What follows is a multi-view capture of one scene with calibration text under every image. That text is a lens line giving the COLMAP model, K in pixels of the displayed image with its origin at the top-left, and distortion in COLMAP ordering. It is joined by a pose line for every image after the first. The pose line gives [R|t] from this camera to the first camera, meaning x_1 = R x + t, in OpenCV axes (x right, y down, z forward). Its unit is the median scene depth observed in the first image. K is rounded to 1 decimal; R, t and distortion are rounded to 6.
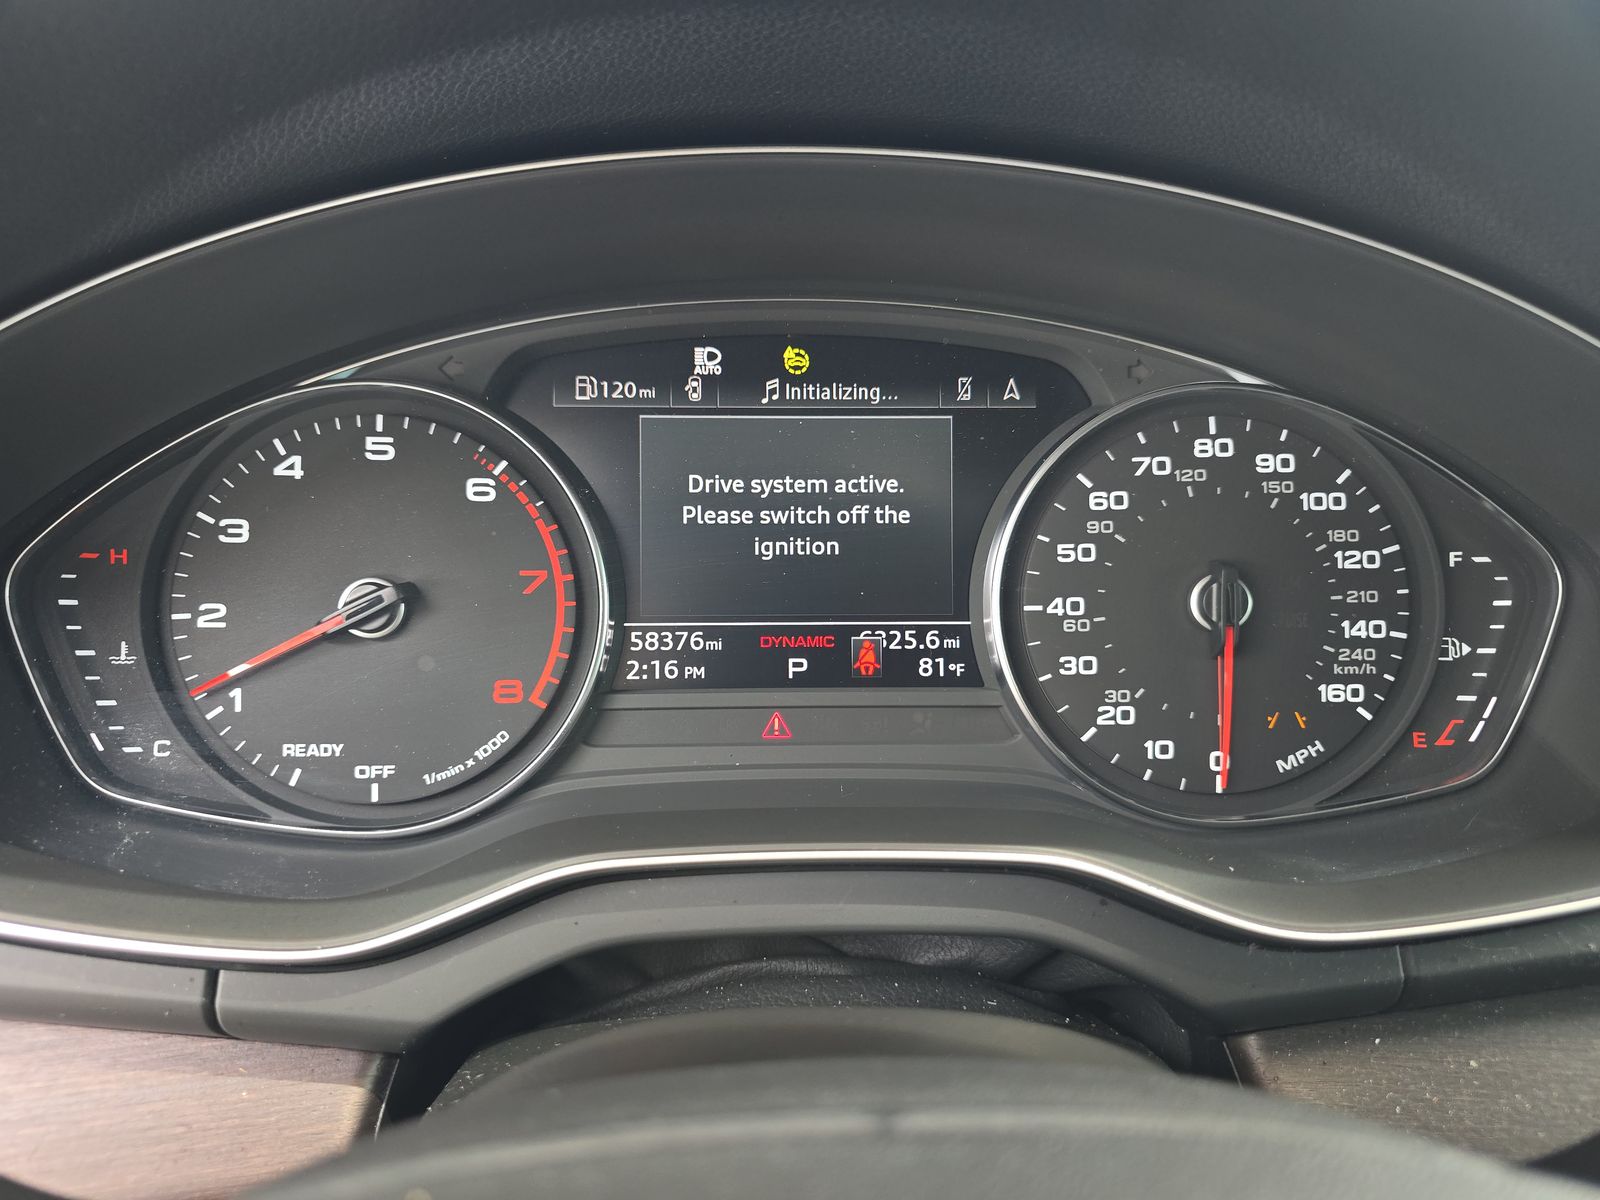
lens RADIAL K [[1112.8, 0, 793.5], [0, 1112.8, 550.5], [0, 0, 1]] dist [0.030032, -0.032197]
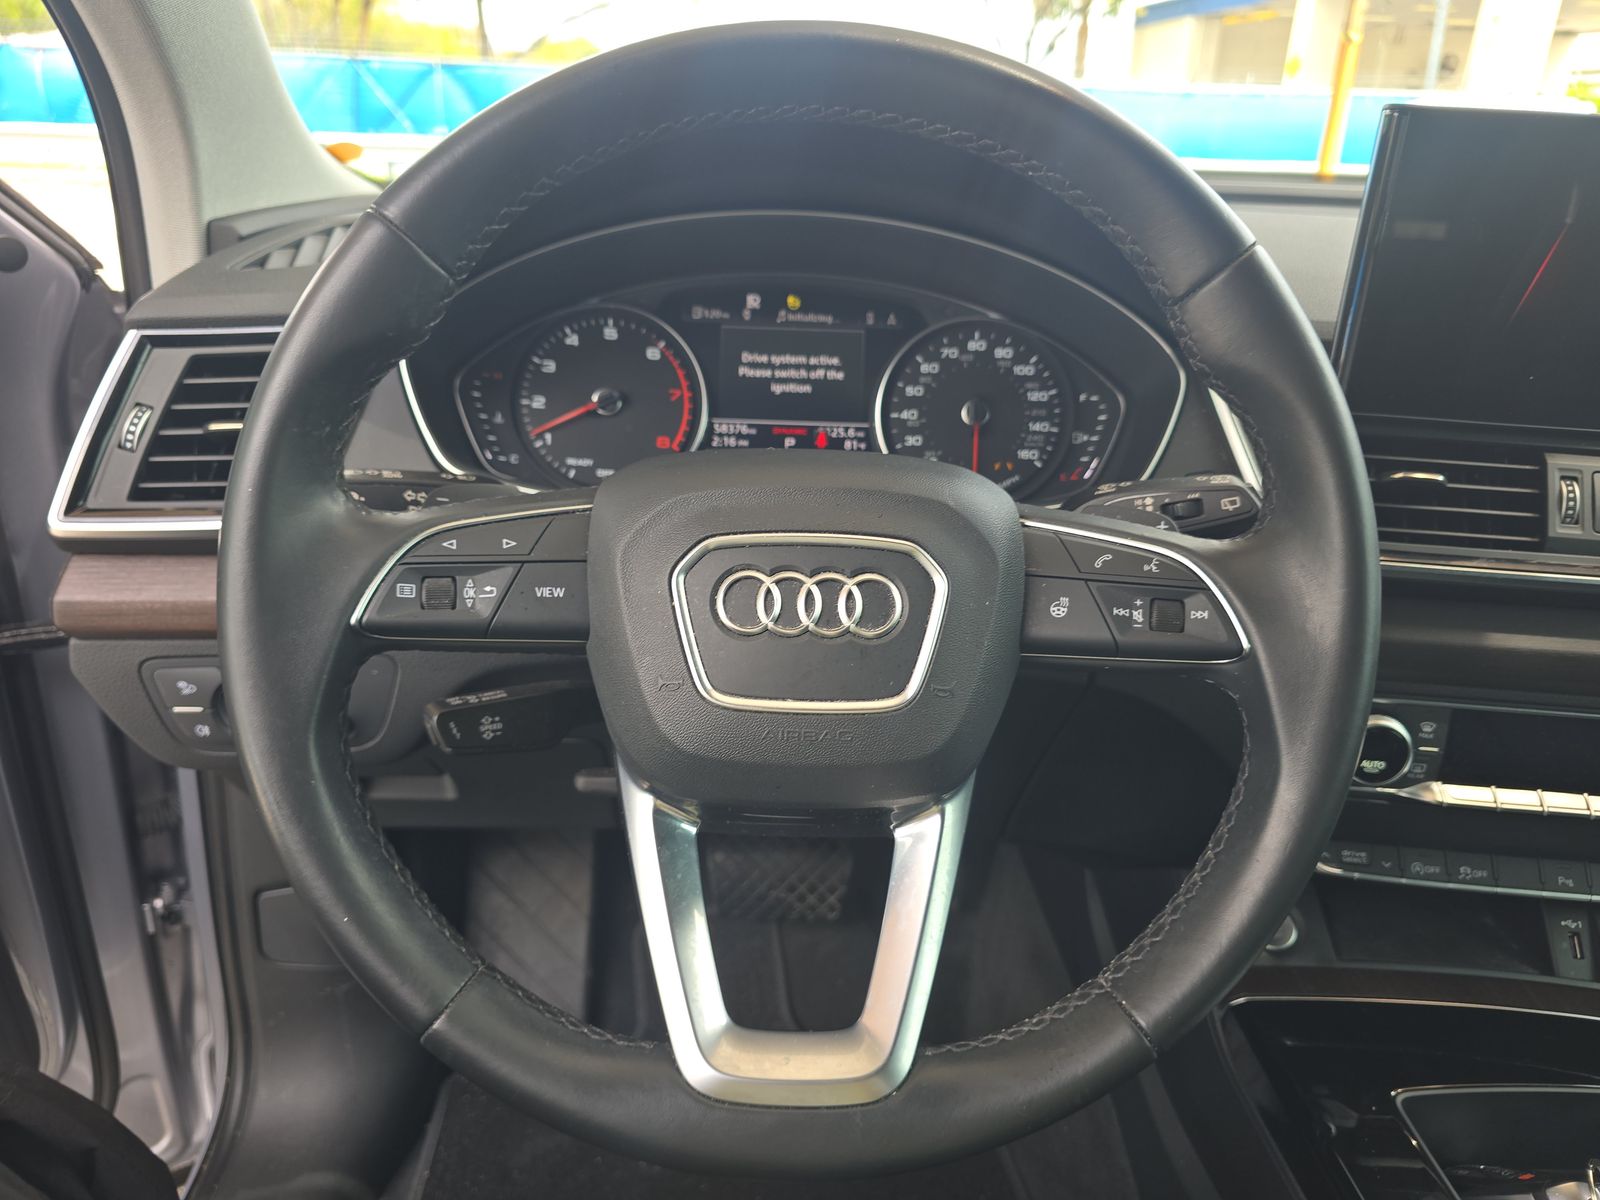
lens RADIAL K [[1112.8, 0, 804.2], [0, 1112.8, 597.5], [0, 0, 1]] dist [0.030032, -0.032197]
pose [[0.999463, 0.030614, -0.011703, 0.070035], [-0.030443, 0.999431, 0.014512, 0.393778], [0.012141, -0.014148, 0.999826, -1.257970]]
